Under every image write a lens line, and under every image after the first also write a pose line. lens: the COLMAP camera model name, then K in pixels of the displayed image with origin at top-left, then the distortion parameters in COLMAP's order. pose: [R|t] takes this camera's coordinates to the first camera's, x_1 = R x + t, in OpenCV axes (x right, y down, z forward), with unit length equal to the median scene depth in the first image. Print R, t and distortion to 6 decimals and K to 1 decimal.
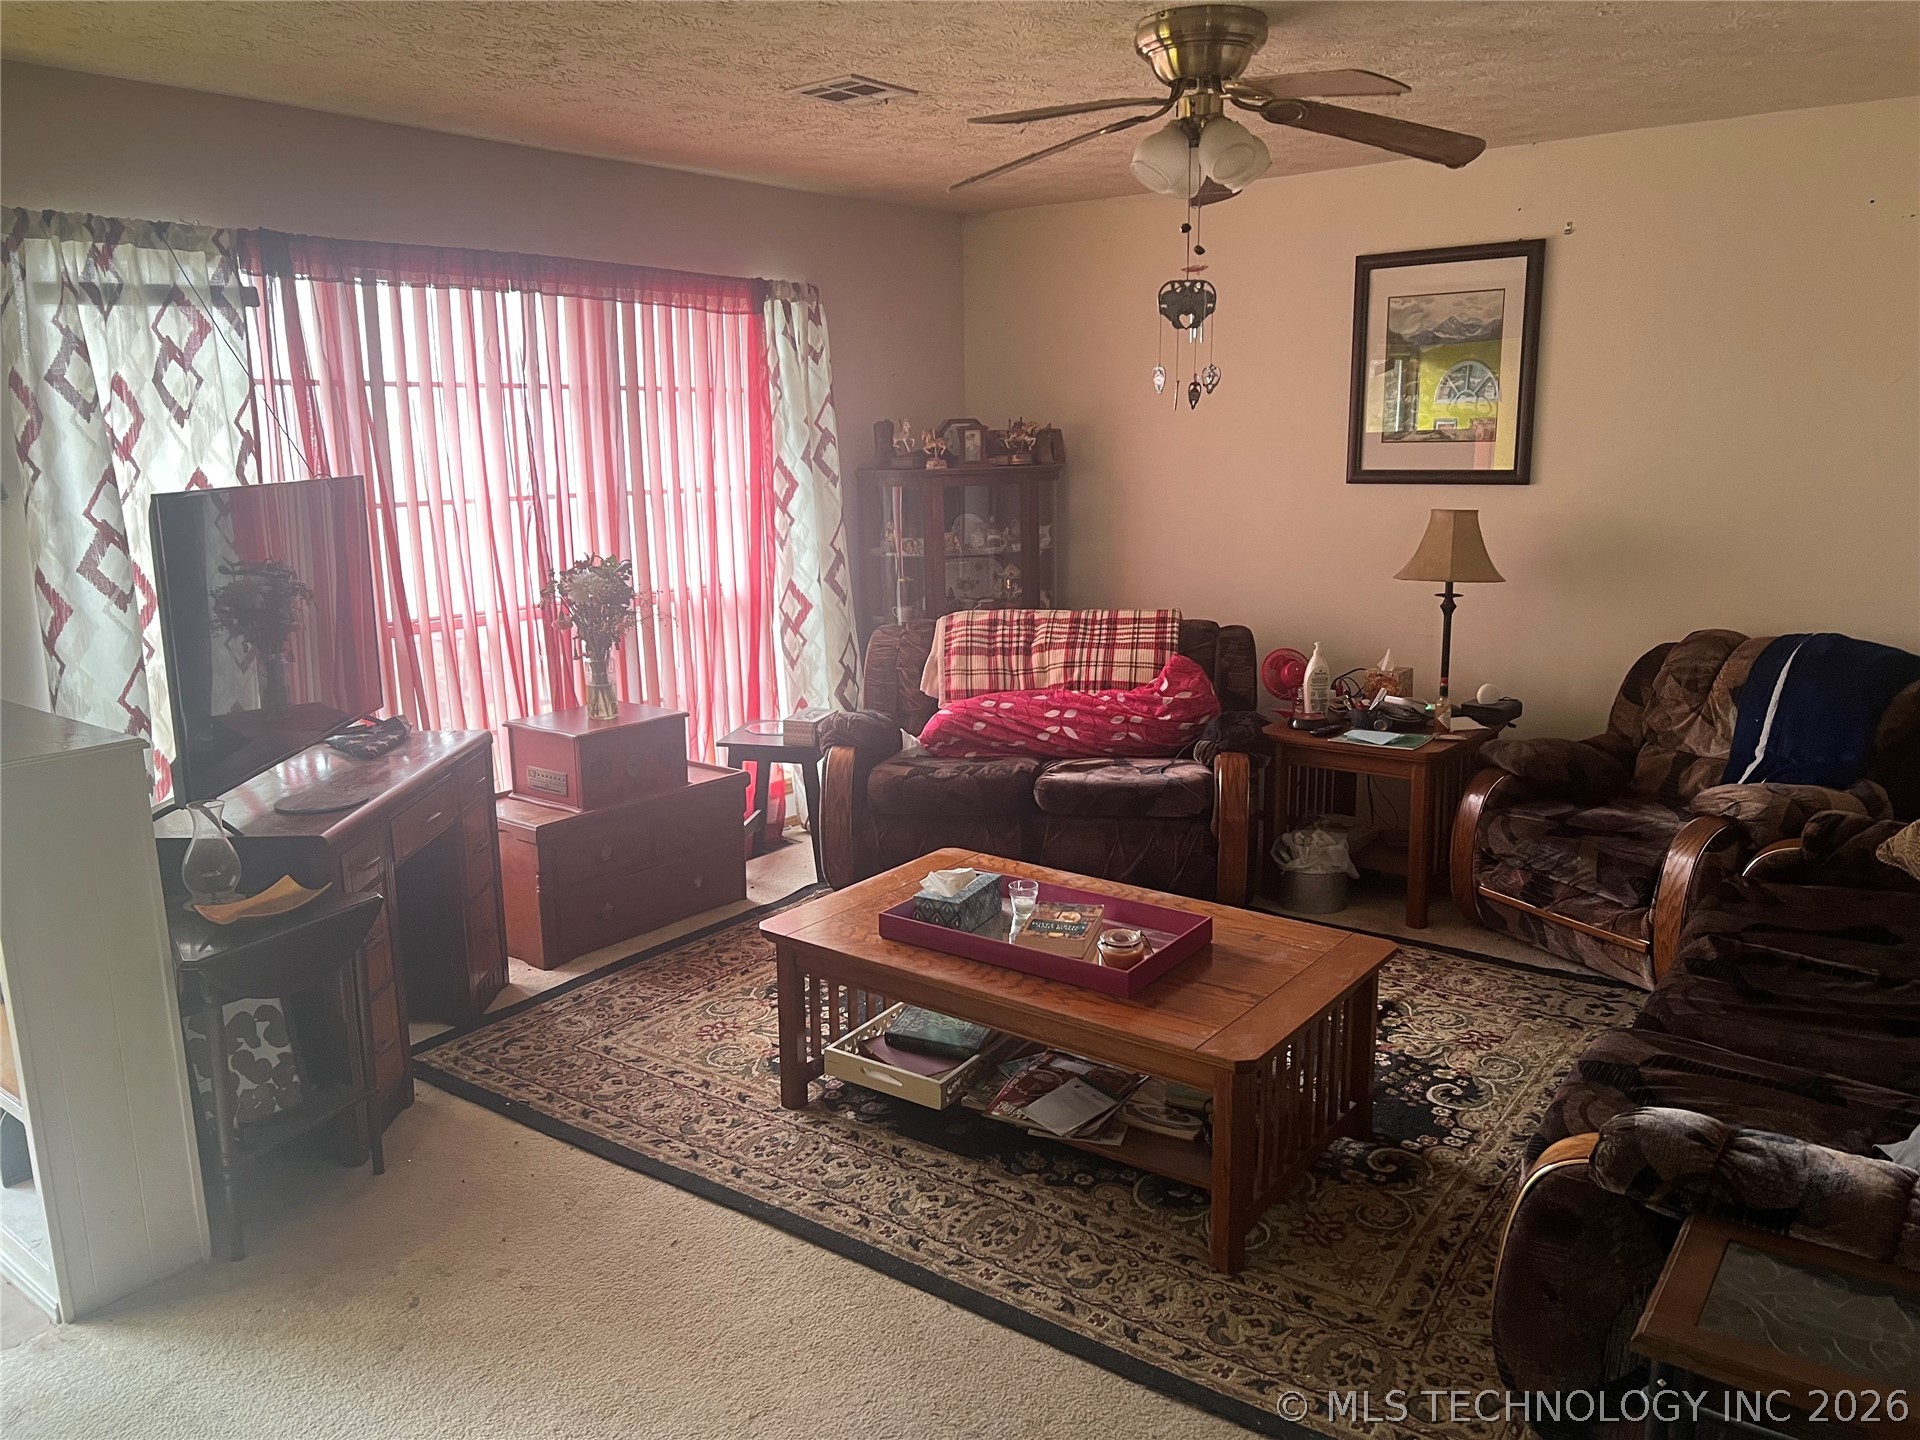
lens RADIAL K [[1432.5, 0, 954.7], [0, 1432.5, 727.6], [0, 0, 1]] dist [0.061635, -0.077880]
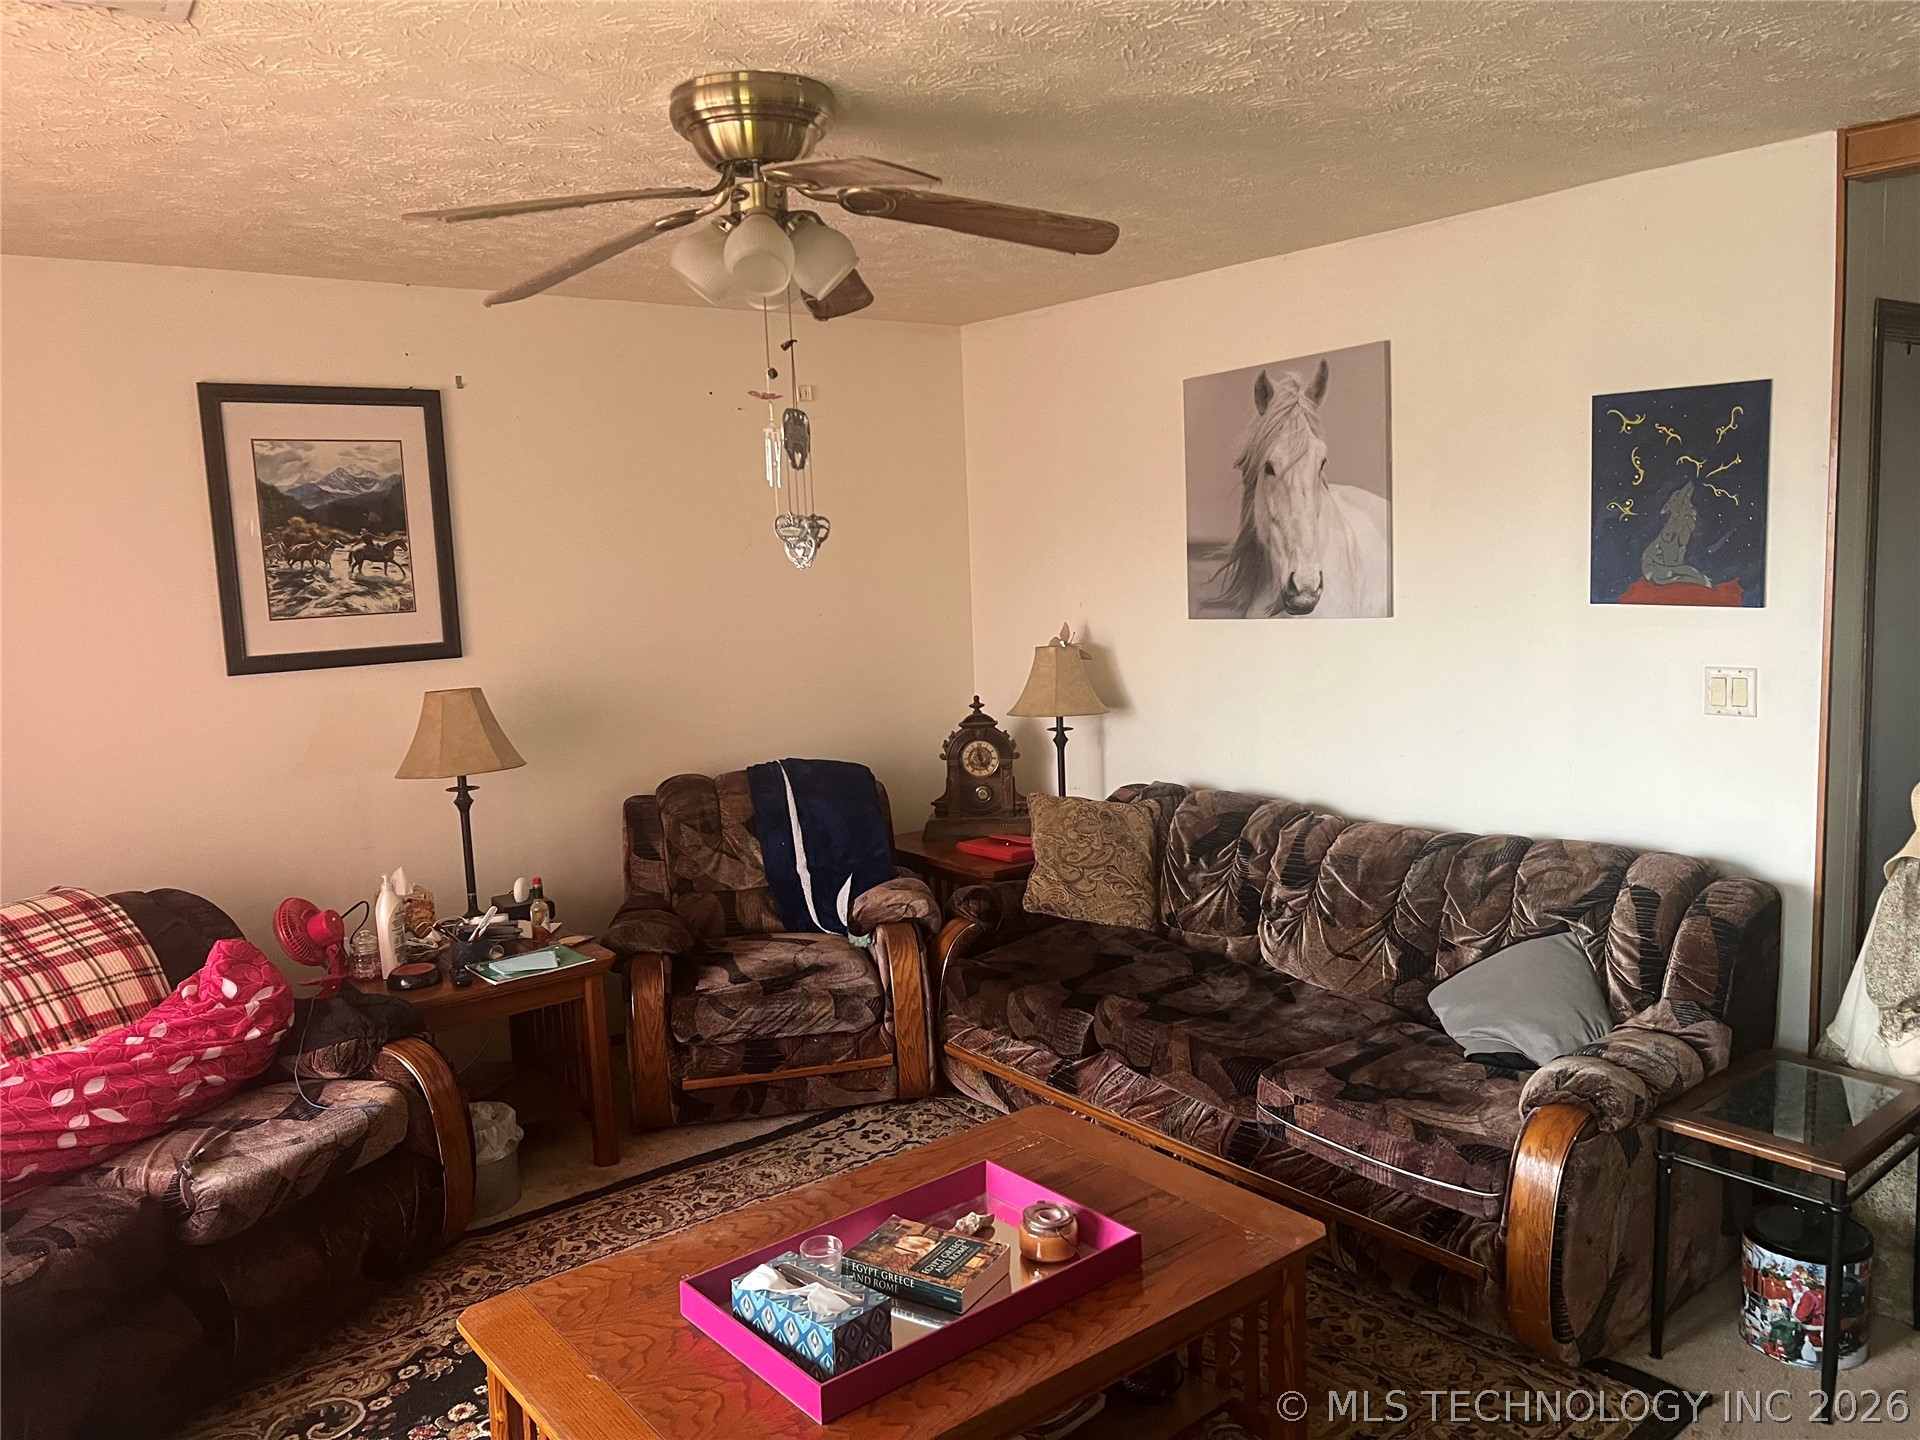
lens RADIAL K [[1432.5, 0, 963.2], [0, 1432.5, 719.3], [0, 0, 1]] dist [0.061635, -0.077880]
pose [[0.260422, -0.115062, 0.958614, -0.384178], [0.232781, 0.971067, 0.053318, -0.105643], [-0.937013, 0.209262, 0.279671, 0.465687]]
